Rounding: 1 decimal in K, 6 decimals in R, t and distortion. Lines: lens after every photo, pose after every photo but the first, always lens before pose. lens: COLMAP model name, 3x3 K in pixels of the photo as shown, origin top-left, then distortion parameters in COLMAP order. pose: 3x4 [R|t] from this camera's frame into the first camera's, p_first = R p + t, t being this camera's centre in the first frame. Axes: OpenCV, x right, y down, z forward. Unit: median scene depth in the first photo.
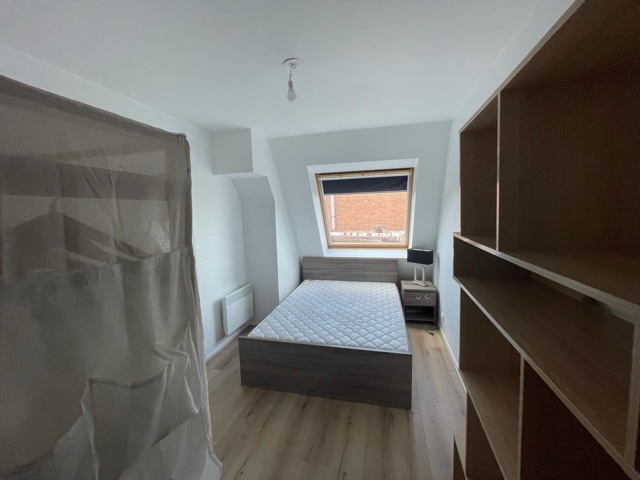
lens RADIAL K [[260.4, 0, 320.6], [0, 260.4, 238.2], [0, 0, 1]] dist [-0.001447, -0.000193]
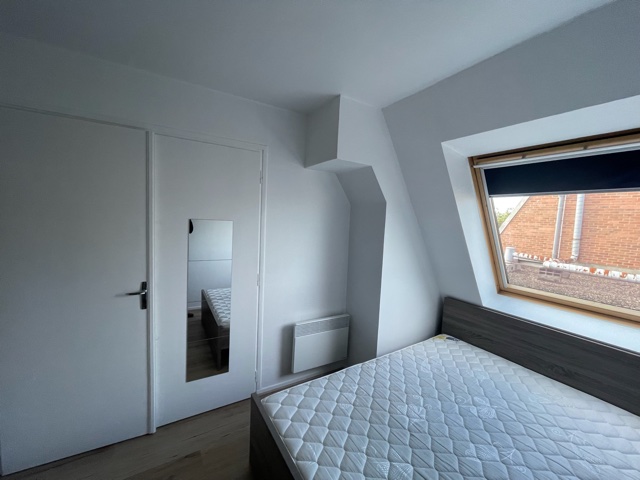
lens RADIAL K [[260.4, 0, 322.3], [0, 260.4, 237.5], [0, 0, 1]] dist [-0.001447, -0.000193]
pose [[0.711281, 0.112896, -0.693783, 0.164379], [-0.138348, 0.990196, 0.019292, -0.044936], [0.689159, 0.082262, 0.719926, 0.394613]]
